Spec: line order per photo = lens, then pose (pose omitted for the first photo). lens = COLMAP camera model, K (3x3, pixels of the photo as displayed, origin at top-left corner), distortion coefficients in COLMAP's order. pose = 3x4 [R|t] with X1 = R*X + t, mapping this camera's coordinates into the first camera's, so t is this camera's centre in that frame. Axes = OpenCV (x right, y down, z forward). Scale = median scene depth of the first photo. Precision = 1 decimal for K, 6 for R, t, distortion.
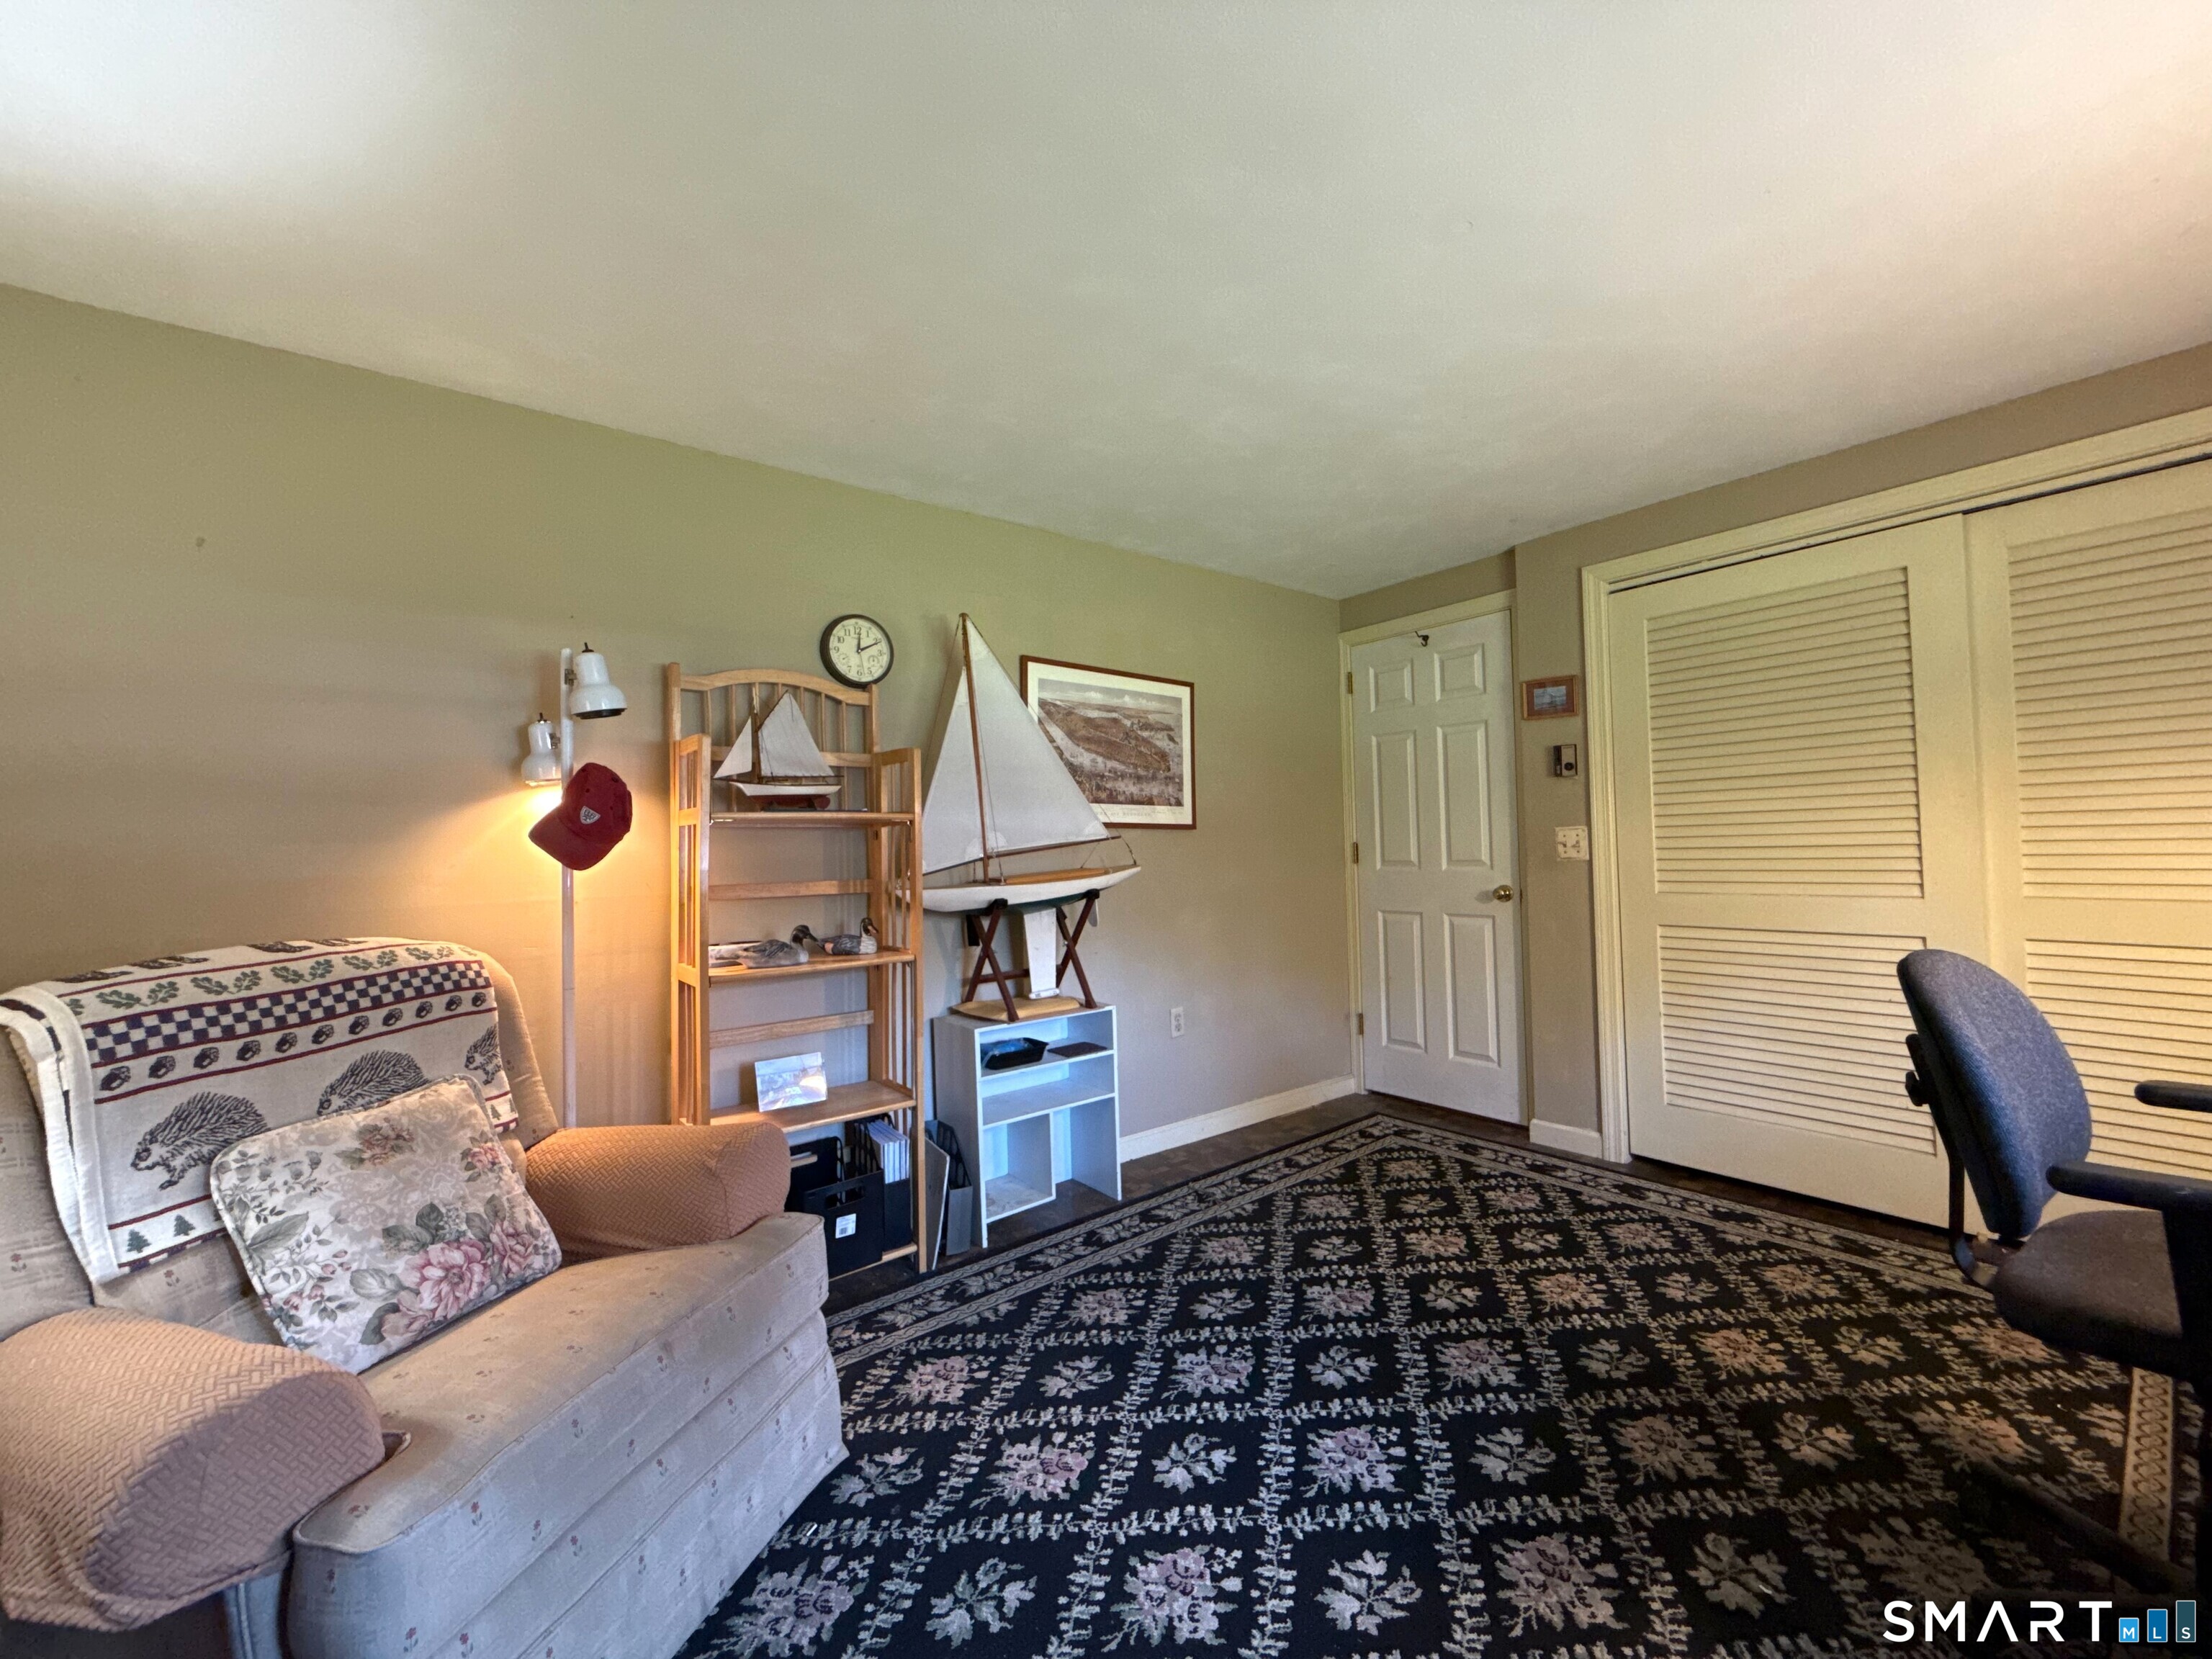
lens RADIAL K [[884.9, 0, 1096.6], [0, 884.9, 826.2], [0, 0, 1]] dist [-0.000583, 0.000503]
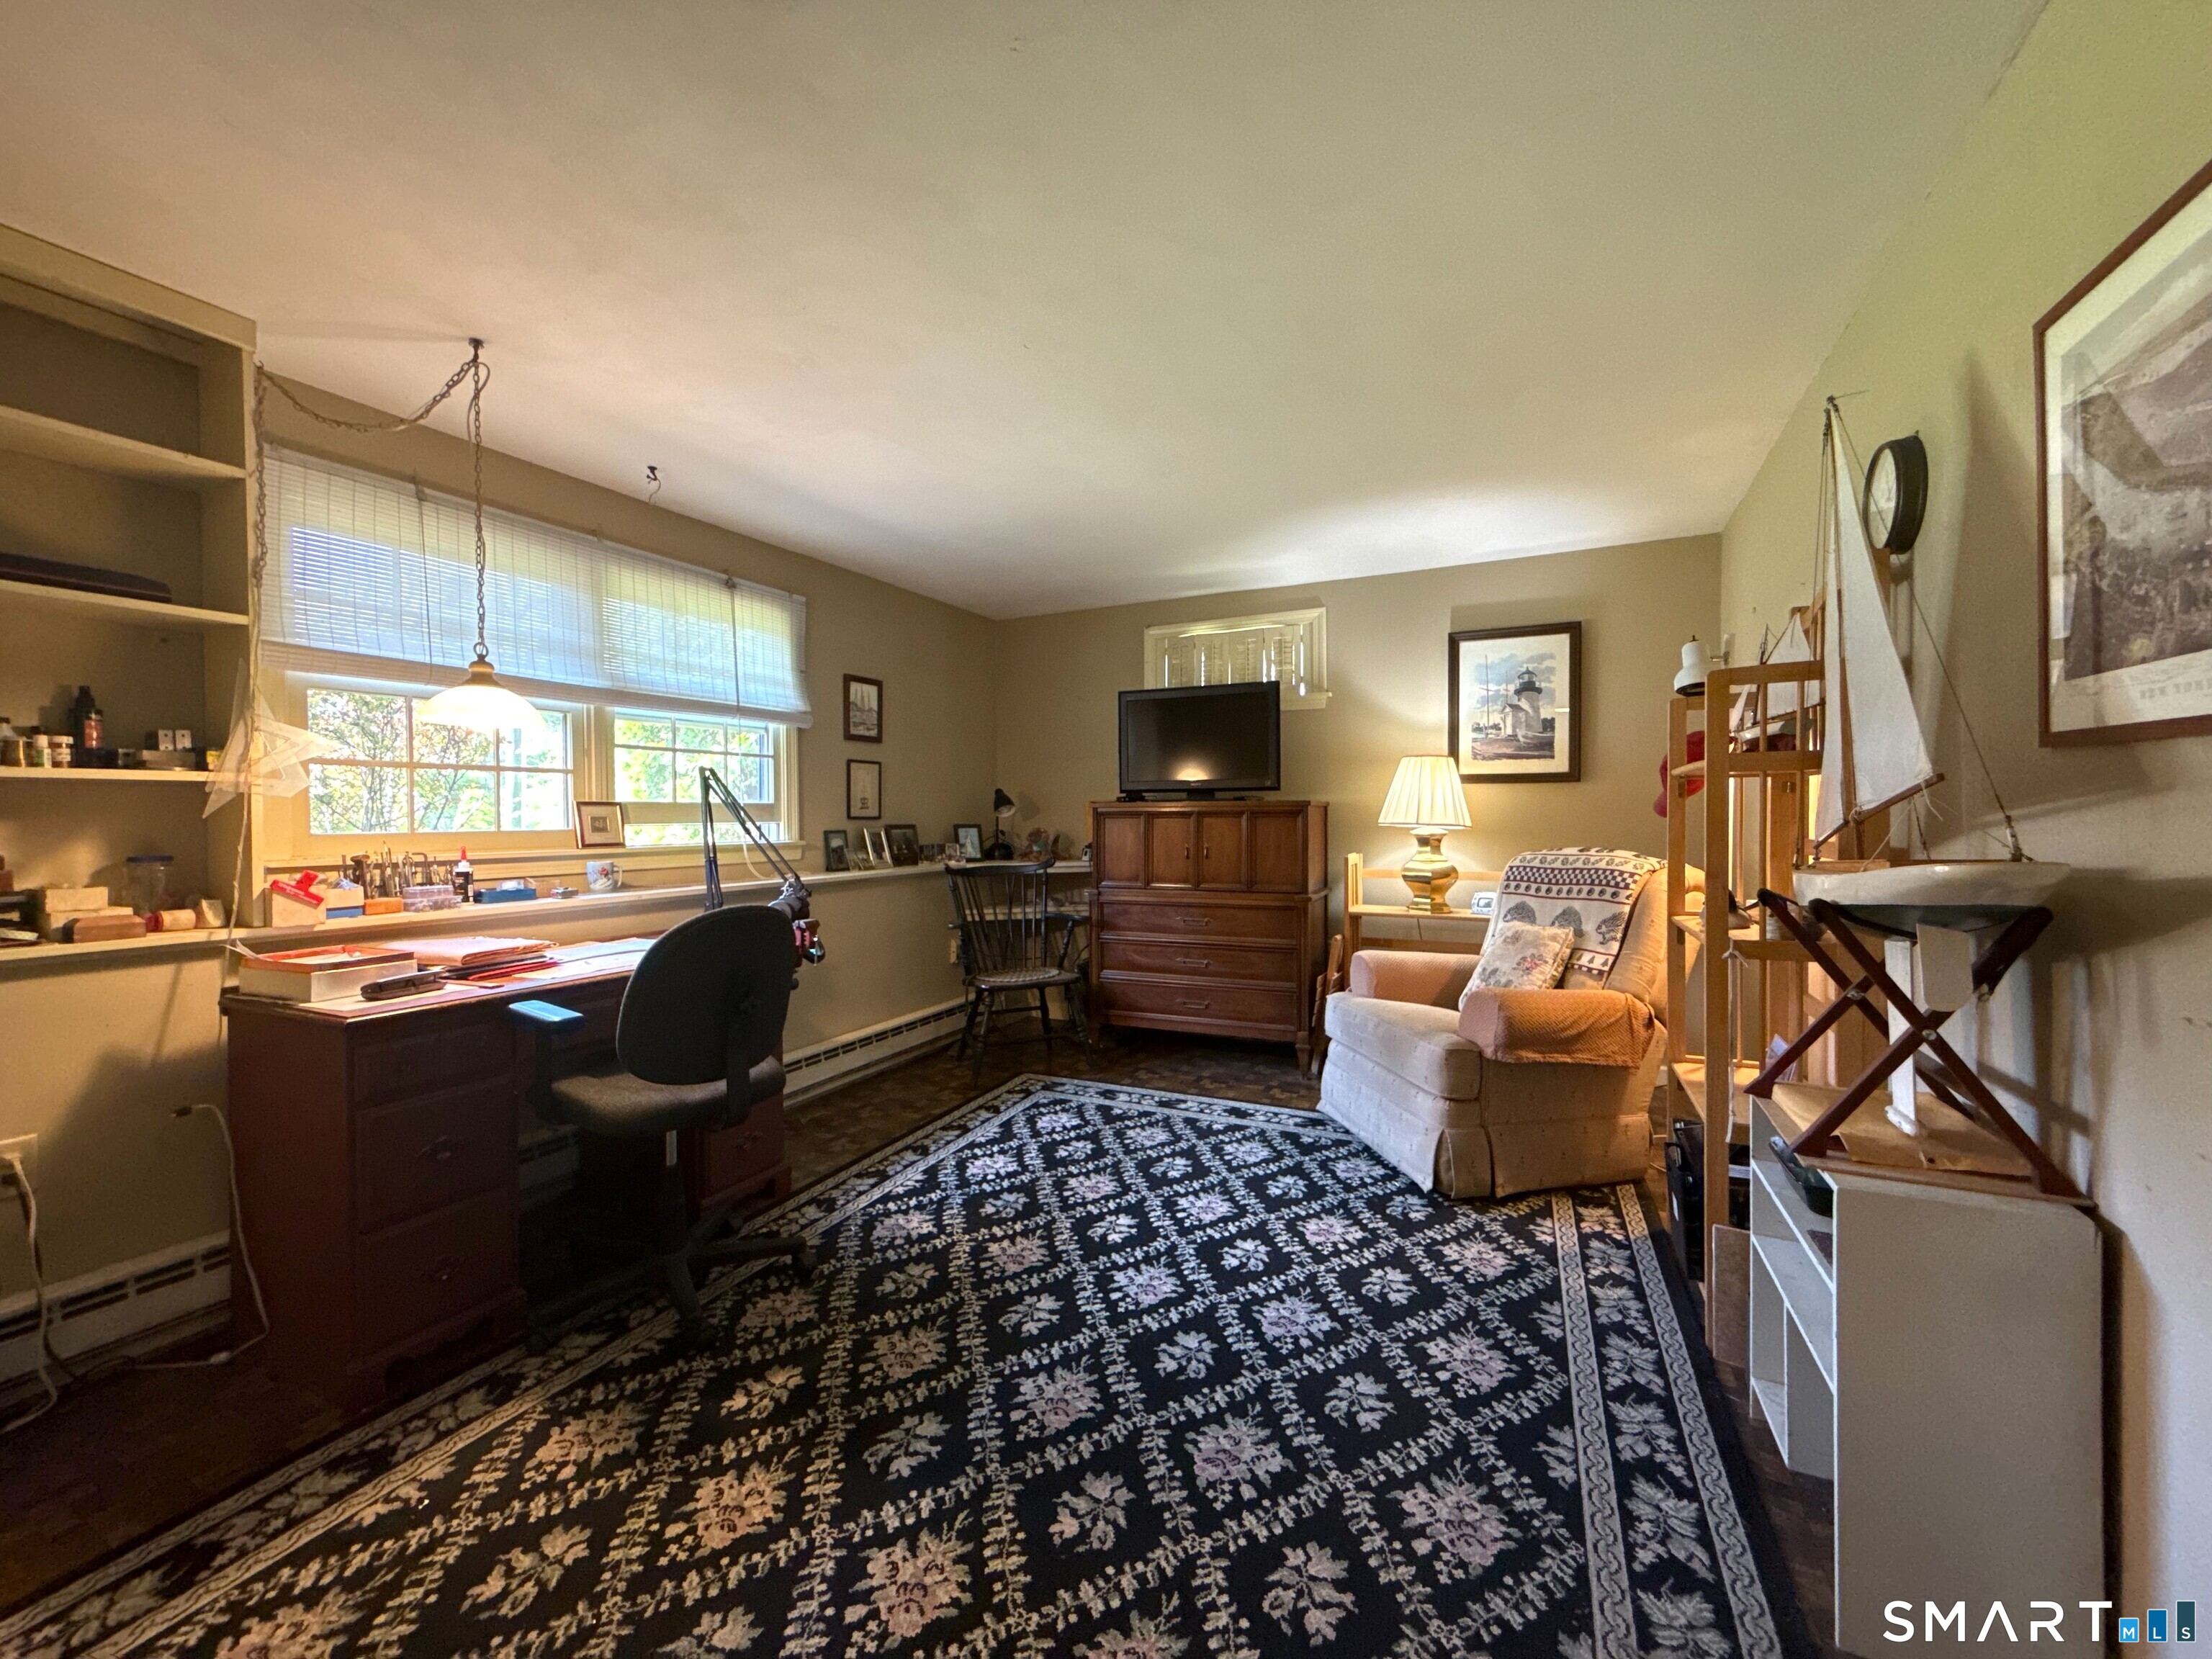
lens RADIAL K [[884.9, 0, 1104.8], [0, 884.9, 819.1], [0, 0, 1]] dist [-0.000583, 0.000503]
pose [[-0.898151, 0.033005, -0.438446, 0.818987], [0.039928, 0.999181, -0.006578, 0.029903], [0.437870, -0.023414, -0.898733, 1.981512]]
